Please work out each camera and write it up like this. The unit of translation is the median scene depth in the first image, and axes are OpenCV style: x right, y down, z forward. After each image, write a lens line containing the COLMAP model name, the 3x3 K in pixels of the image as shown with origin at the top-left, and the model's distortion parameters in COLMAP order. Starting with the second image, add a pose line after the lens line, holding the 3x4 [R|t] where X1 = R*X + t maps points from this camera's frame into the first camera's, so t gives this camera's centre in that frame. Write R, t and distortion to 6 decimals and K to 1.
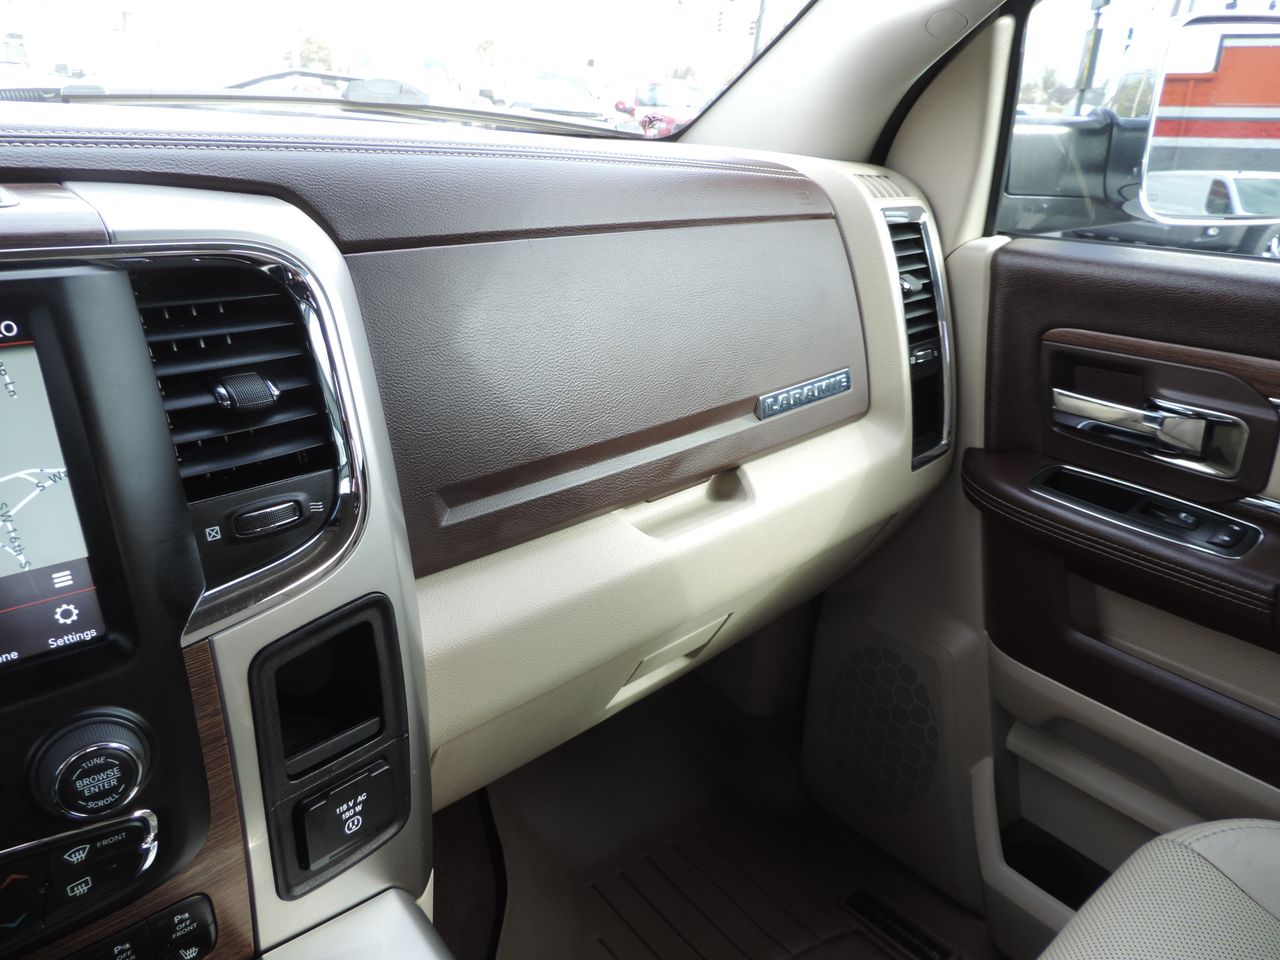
lens RADIAL K [[901.3, 0, 633.1], [0, 901.3, 482.5], [0, 0, 1]] dist [-0.010546, -0.011398]
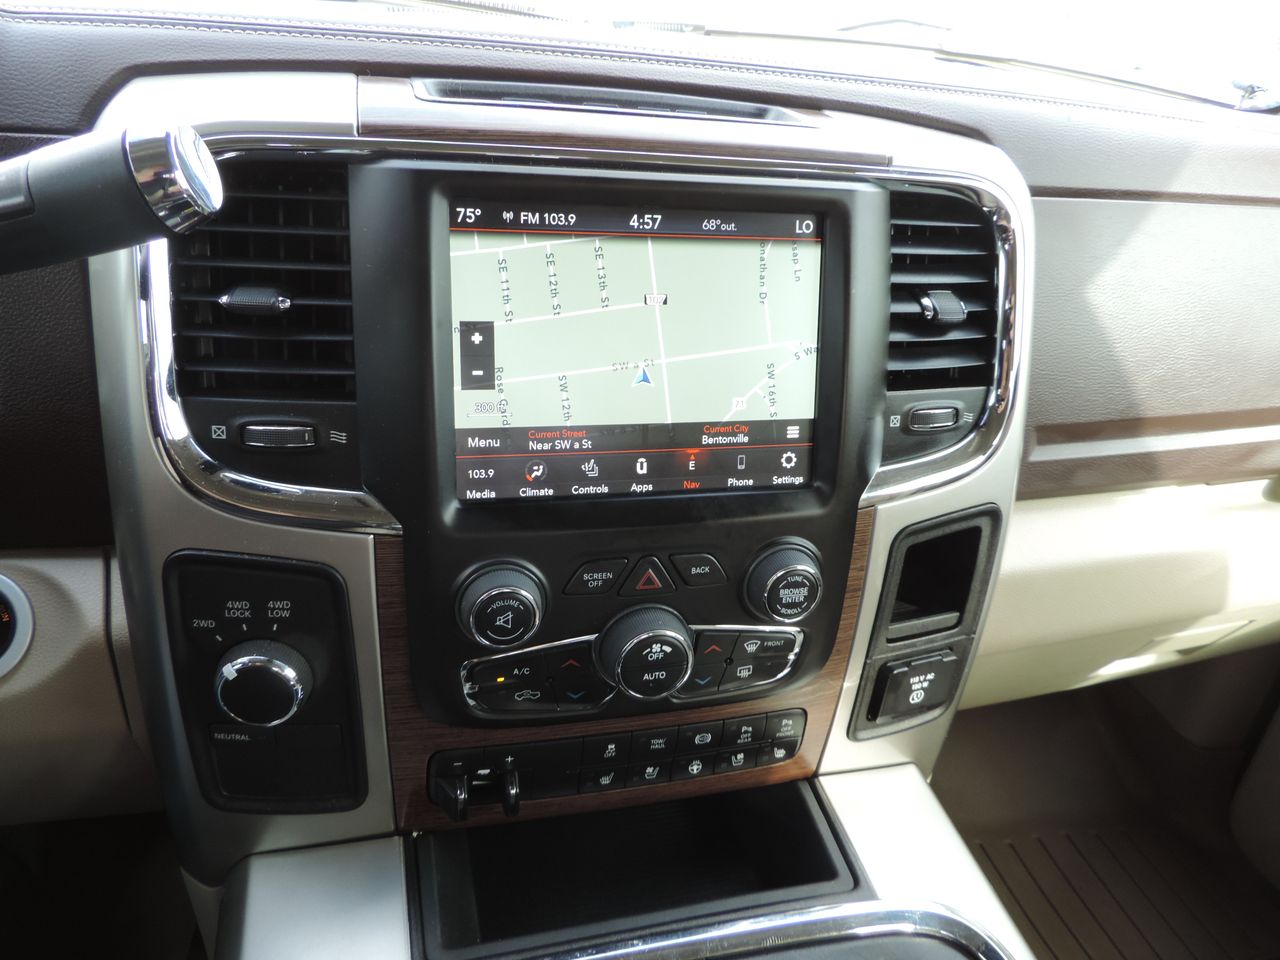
lens RADIAL K [[901.3, 0, 643.5], [0, 901.3, 484.2], [0, 0, 1]] dist [-0.010546, -0.011398]
pose [[0.903033, 0.224311, -0.366356, -0.285386], [-0.203158, 0.974442, 0.095862, 0.082911], [0.378496, -0.012138, 0.925524, -0.204837]]
